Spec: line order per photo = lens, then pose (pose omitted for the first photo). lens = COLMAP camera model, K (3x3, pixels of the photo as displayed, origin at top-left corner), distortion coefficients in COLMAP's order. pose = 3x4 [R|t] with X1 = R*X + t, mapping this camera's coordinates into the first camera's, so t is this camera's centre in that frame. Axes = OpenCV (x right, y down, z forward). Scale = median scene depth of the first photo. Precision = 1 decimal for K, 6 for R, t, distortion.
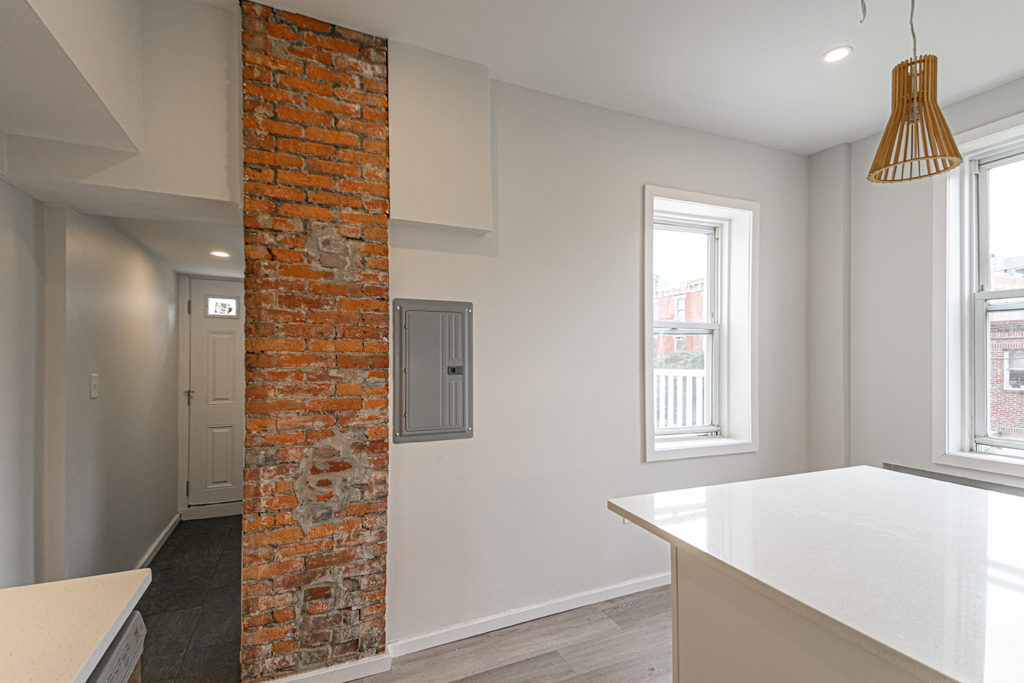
lens RADIAL K [[446.0, 0, 511.5], [0, 446.0, 351.4], [0, 0, 1]] dist [0.026707, -0.006061]
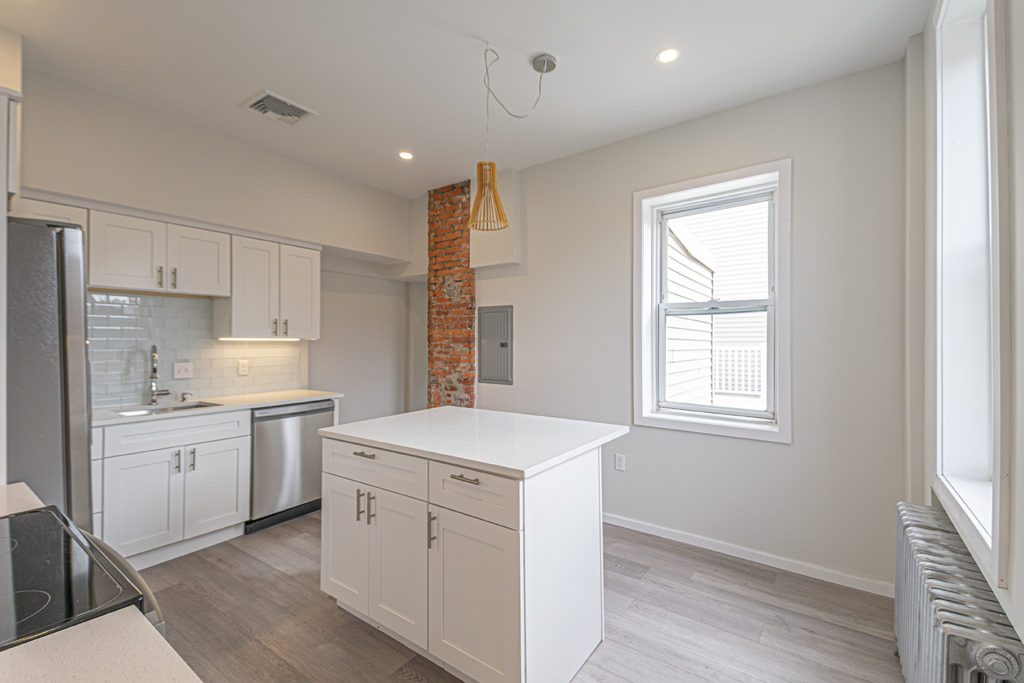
lens RADIAL K [[446.0, 0, 514.6], [0, 446.0, 340.1], [0, 0, 1]] dist [0.026707, -0.006061]
pose [[0.501925, -0.008902, -0.864865, 1.603621], [0.000145, 0.999948, -0.010208, 0.046330], [0.864911, 0.004999, 0.501900, 0.182671]]
